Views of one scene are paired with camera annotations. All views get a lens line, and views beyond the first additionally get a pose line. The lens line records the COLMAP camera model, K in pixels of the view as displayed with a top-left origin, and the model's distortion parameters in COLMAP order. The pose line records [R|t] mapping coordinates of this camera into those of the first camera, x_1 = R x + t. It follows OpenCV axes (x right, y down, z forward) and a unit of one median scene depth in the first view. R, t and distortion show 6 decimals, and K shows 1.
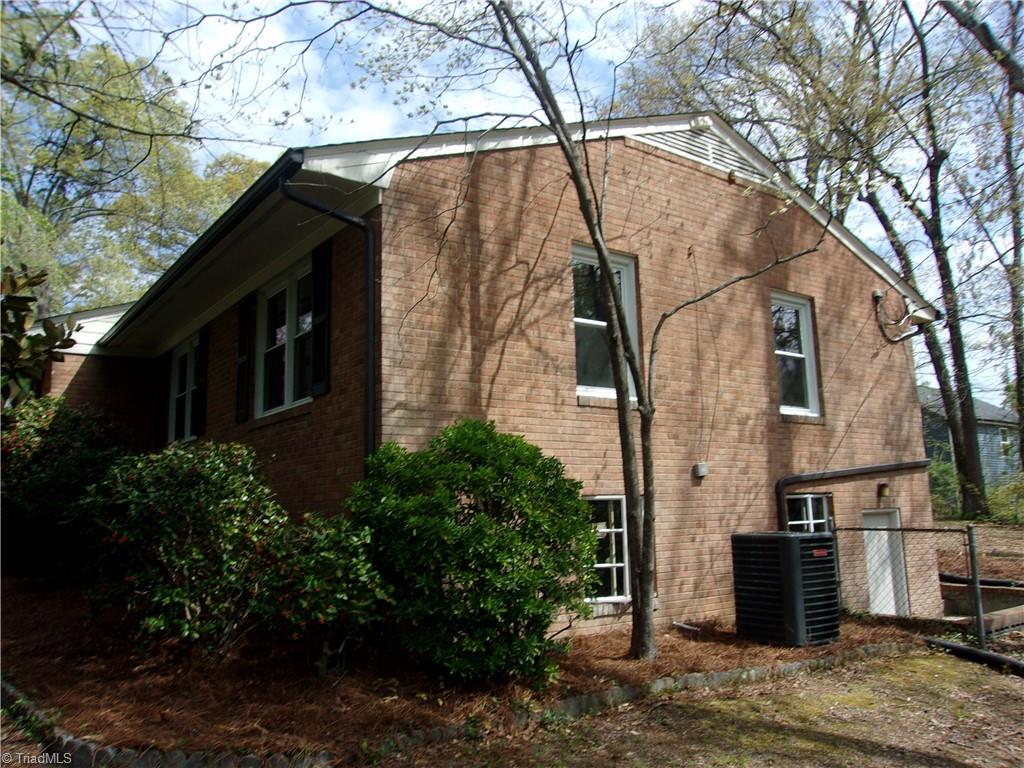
lens RADIAL K [[789.7, 0, 512.0], [0, 789.7, 384.0], [0, 0, 1]] dist [-0.002288, 0.005645]
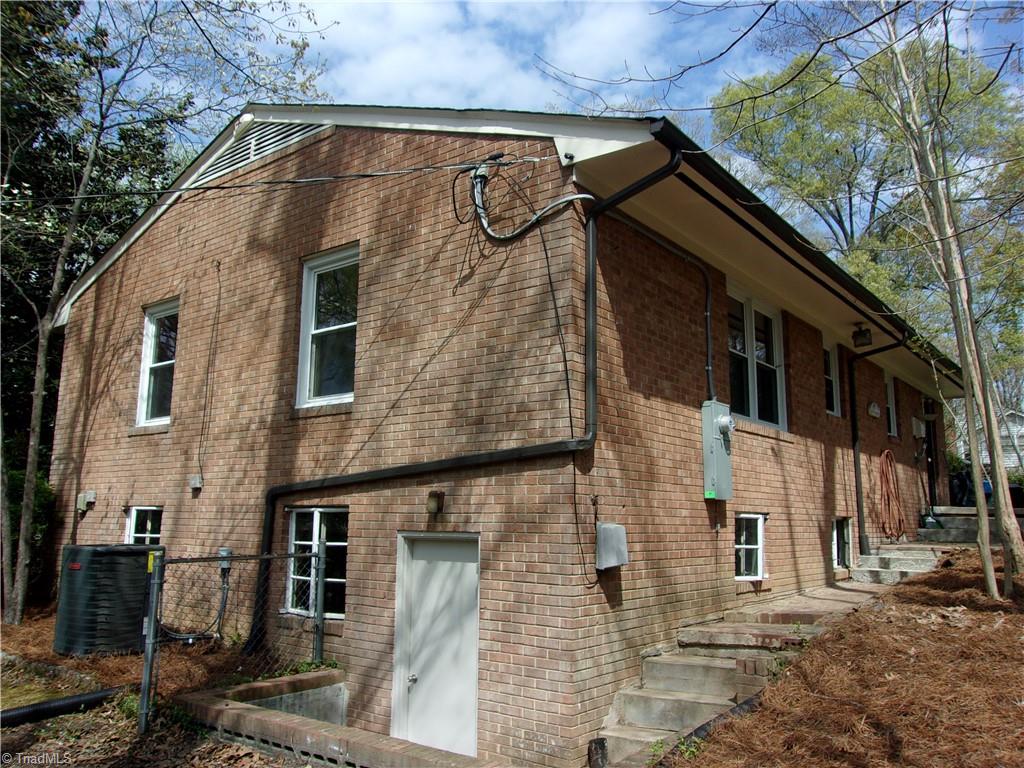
lens RADIAL K [[862.3, 0, 610.0], [0, 862.3, 385.1], [0, 0, 1]] dist [-0.004242, -0.002016]
pose [[0.281284, -0.130749, -0.950675, 1.266424], [0.128183, 0.986916, -0.097807, 0.140169], [0.951025, -0.094349, 0.294364, 1.031029]]
